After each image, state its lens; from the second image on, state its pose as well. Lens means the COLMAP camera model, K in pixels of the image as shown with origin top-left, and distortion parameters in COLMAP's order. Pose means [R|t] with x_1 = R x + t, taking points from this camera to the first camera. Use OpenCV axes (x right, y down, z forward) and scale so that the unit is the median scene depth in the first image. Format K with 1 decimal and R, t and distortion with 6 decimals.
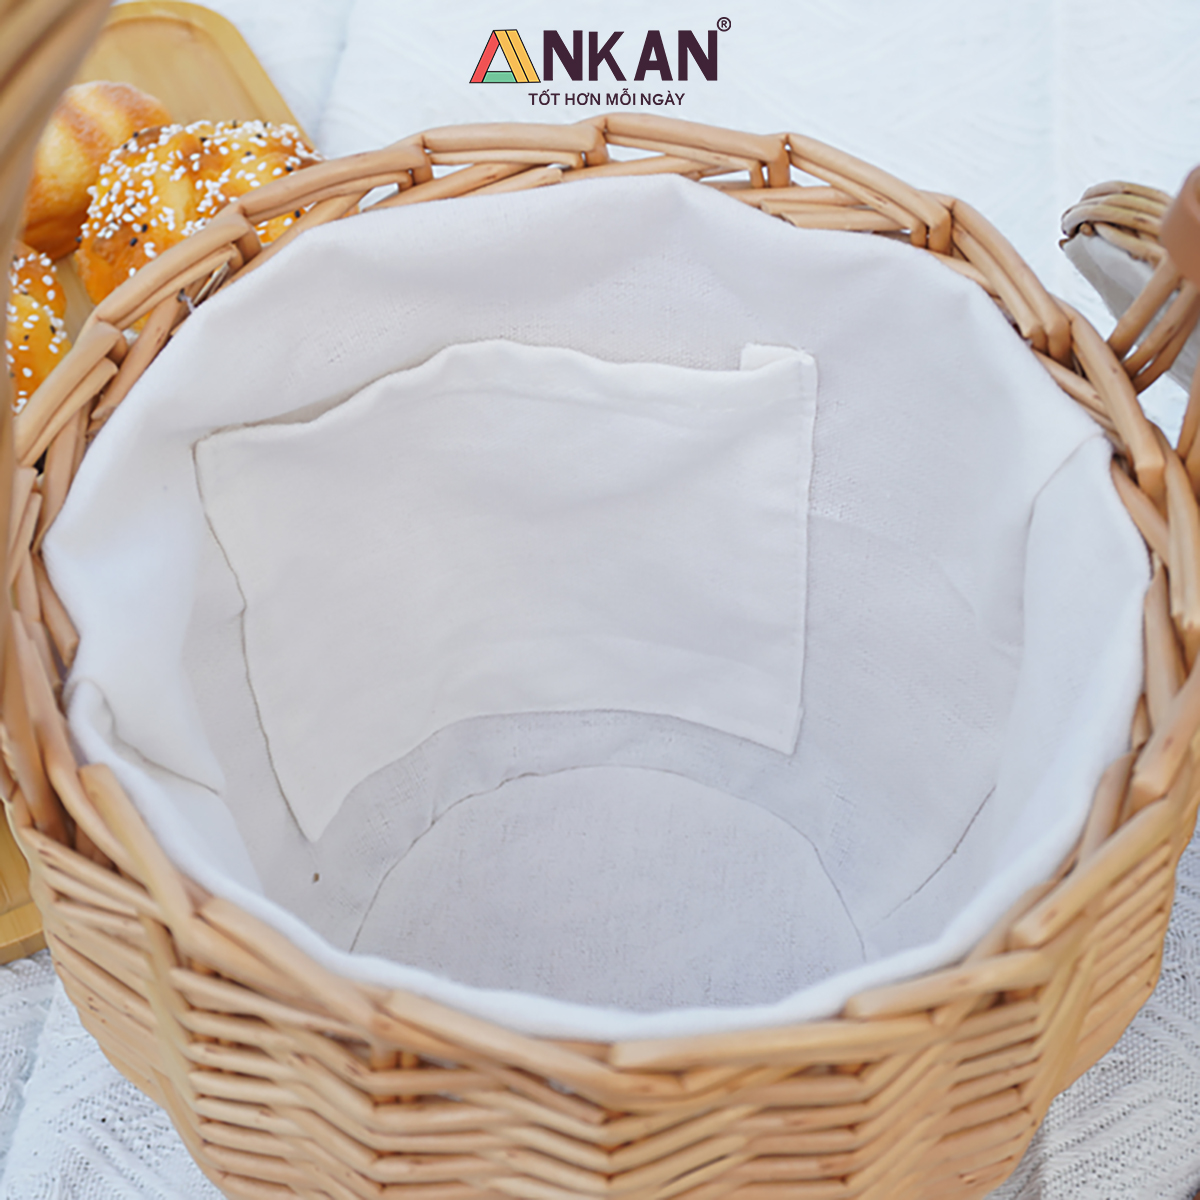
lens RADIAL K [[2416.3, 0, 602.5], [0, 2416.3, 601.5], [0, 0, 1]] dist [0.026343, 0.000000]
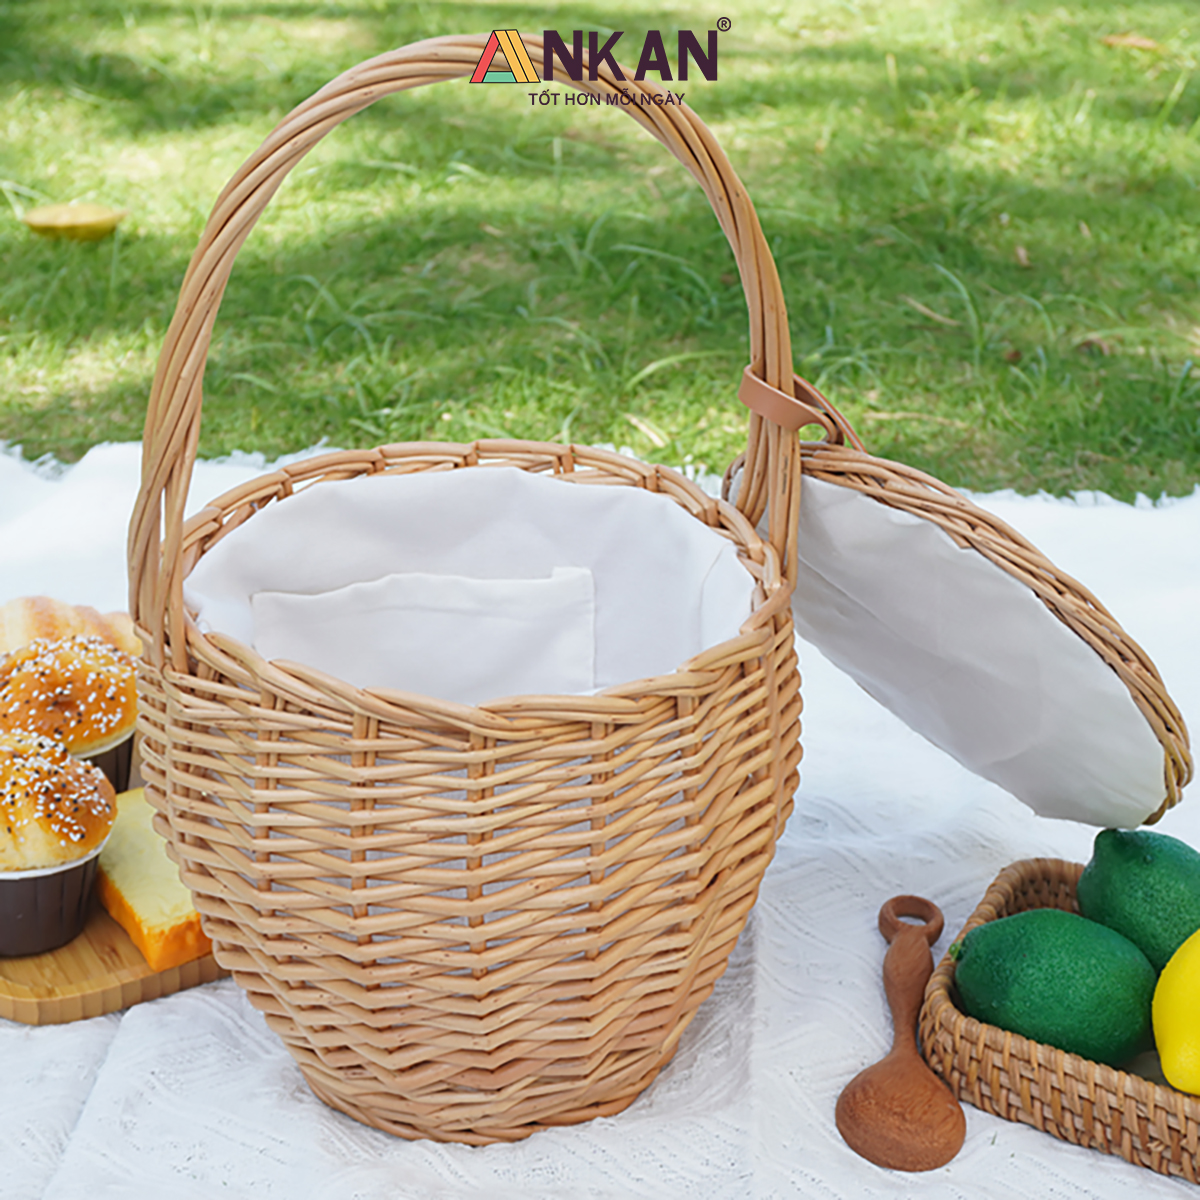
lens RADIAL K [[2416.3, 0, 600.3], [0, 2416.3, 608.5], [0, 0, 1]] dist [0.026343, 0.000000]
pose [[0.998893, 0.000755, 0.047028, 0.008665], [0.022070, 0.875428, -0.482845, 0.830065], [-0.041534, 0.483348, 0.874442, -0.600314]]
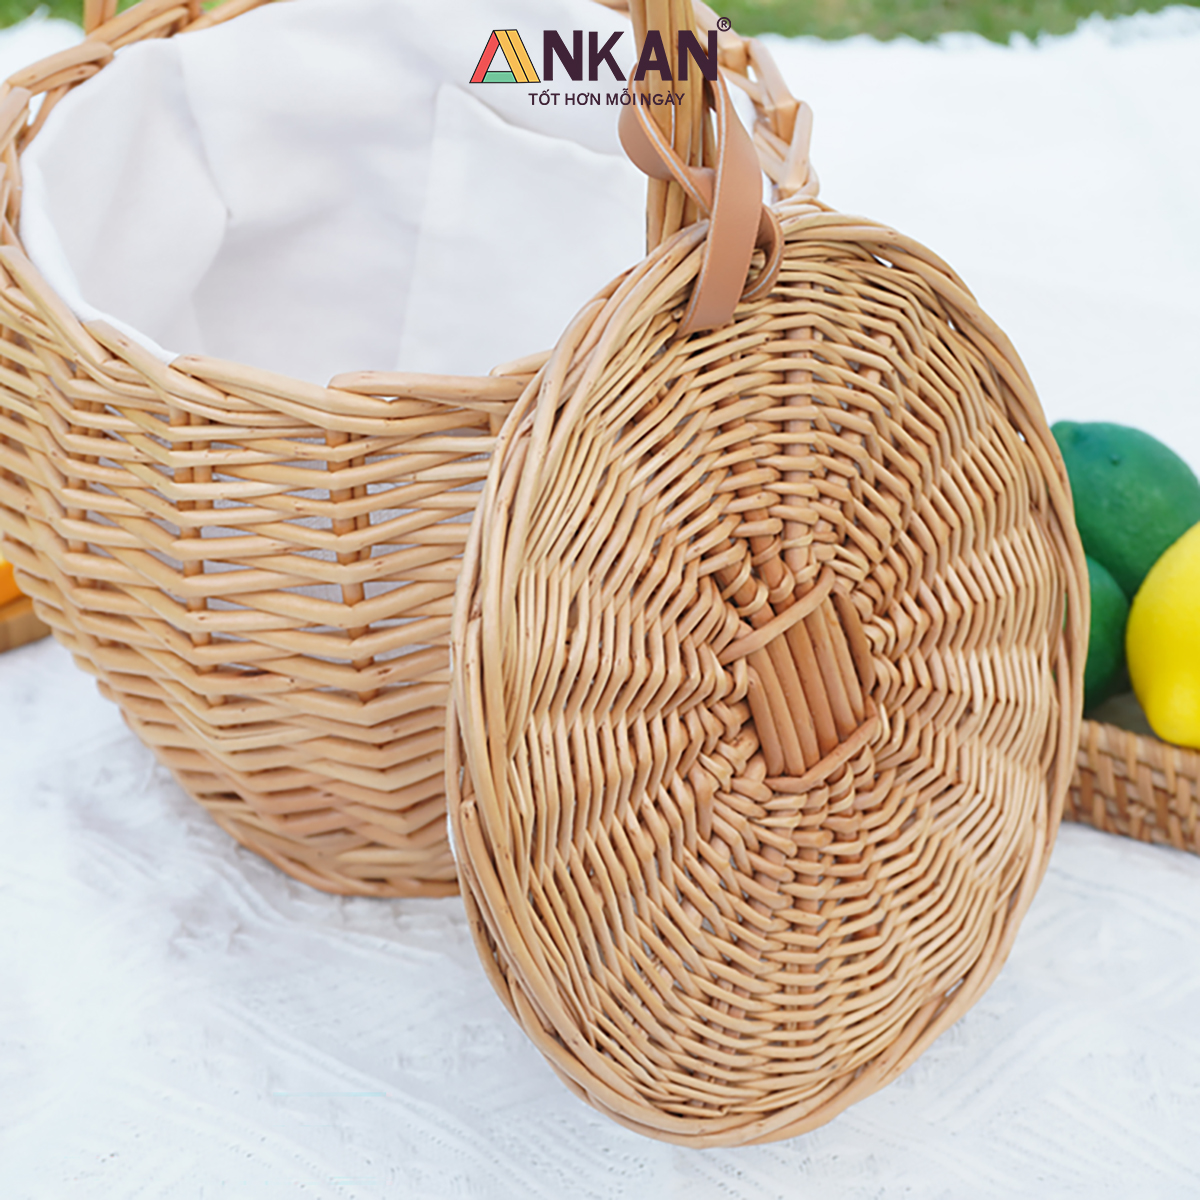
lens RADIAL K [[2416.3, 0, 604.1], [0, 2416.3, 596.8], [0, 0, 1]] dist [0.026343, 0.000000]
pose [[0.989435, -0.067305, 0.128408, 0.012622], [0.109003, 0.929324, -0.352809, 0.689361], [-0.095587, 0.363079, 0.926842, -0.240140]]
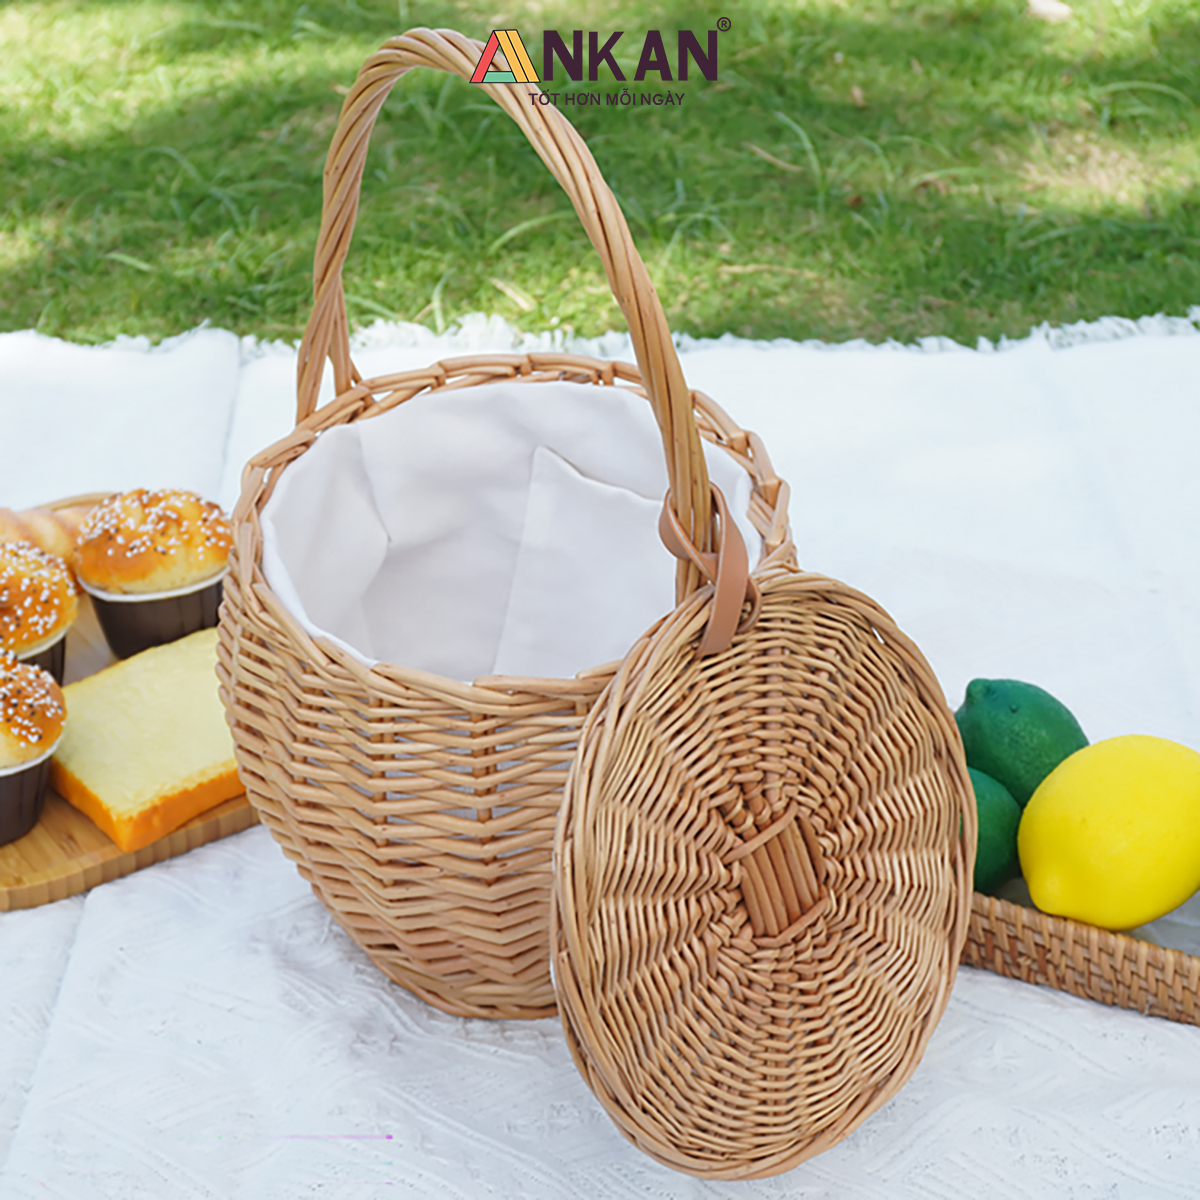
lens RADIAL K [[2416.3, 0, 615.8], [0, 2416.3, 630.9], [0, 0, 1]] dist [0.026343, 0.000000]
pose [[0.991541, -0.056594, 0.116805, -0.055514], [0.098784, 0.912792, -0.396298, 0.841919], [-0.084191, 0.404484, 0.910662, -0.785123]]
